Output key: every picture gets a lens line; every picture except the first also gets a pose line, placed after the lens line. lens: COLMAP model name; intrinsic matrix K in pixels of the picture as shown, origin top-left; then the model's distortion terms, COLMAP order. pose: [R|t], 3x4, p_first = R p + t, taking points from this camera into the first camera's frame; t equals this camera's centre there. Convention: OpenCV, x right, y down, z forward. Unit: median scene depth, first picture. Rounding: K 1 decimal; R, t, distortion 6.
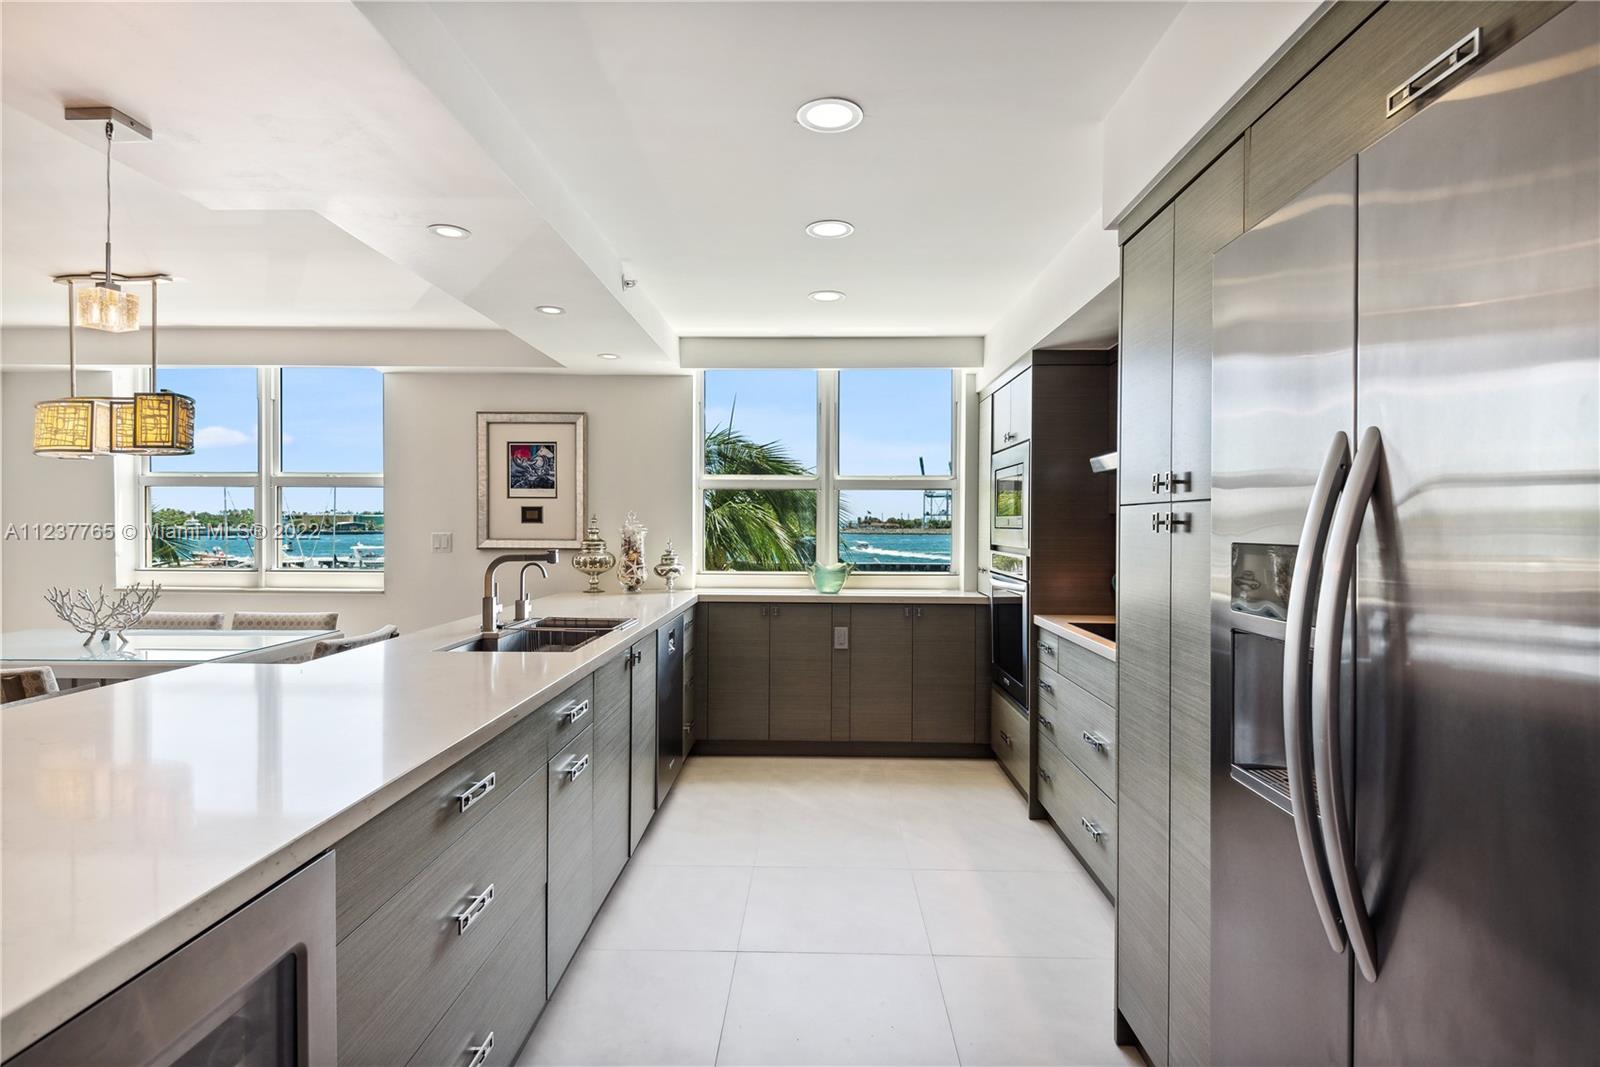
lens RADIAL K [[806.0, 0, 800.0], [0, 806.0, 533.5], [0, 0, 1]] dist [-0.000614, -0.000747]
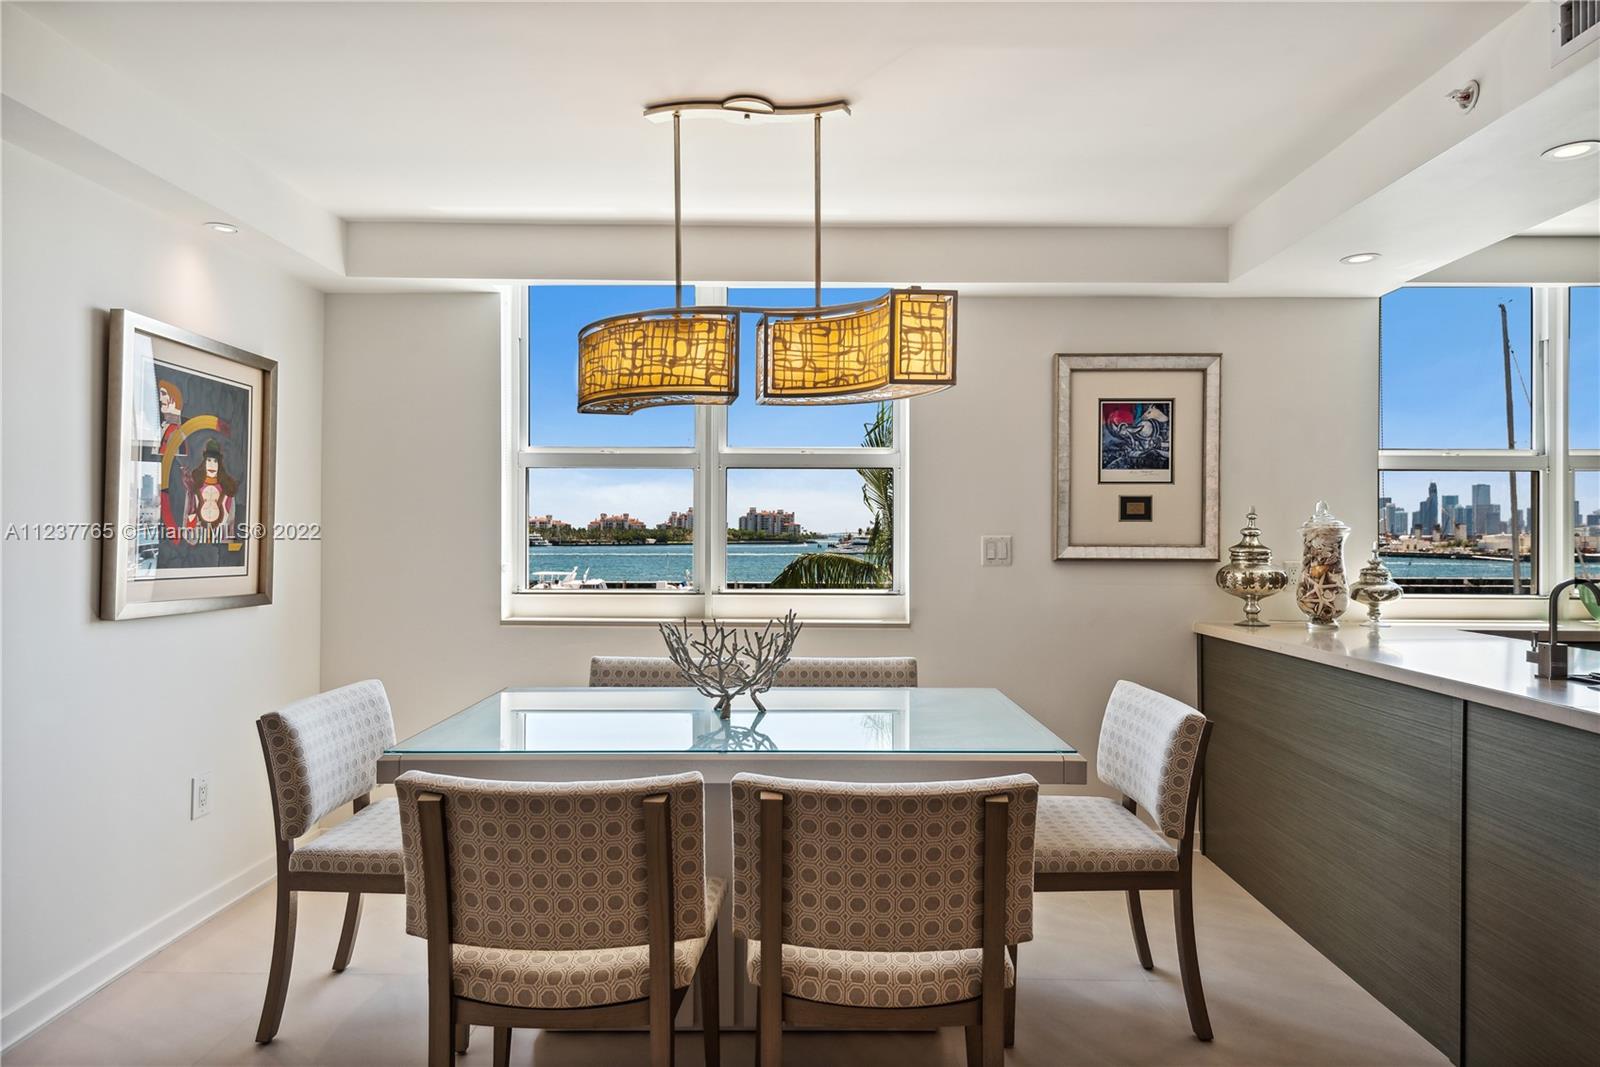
lens RADIAL K [[956.4, 0, 800.0], [0, 956.4, 533.5], [0, 0, 1]] dist [0.042651, -0.000195]
pose [[0.999890, -0.001297, 0.014806, -0.626236], [0.001517, 0.999888, -0.014856, 0.008874], [-0.014785, 0.014877, 0.999780, 0.213220]]
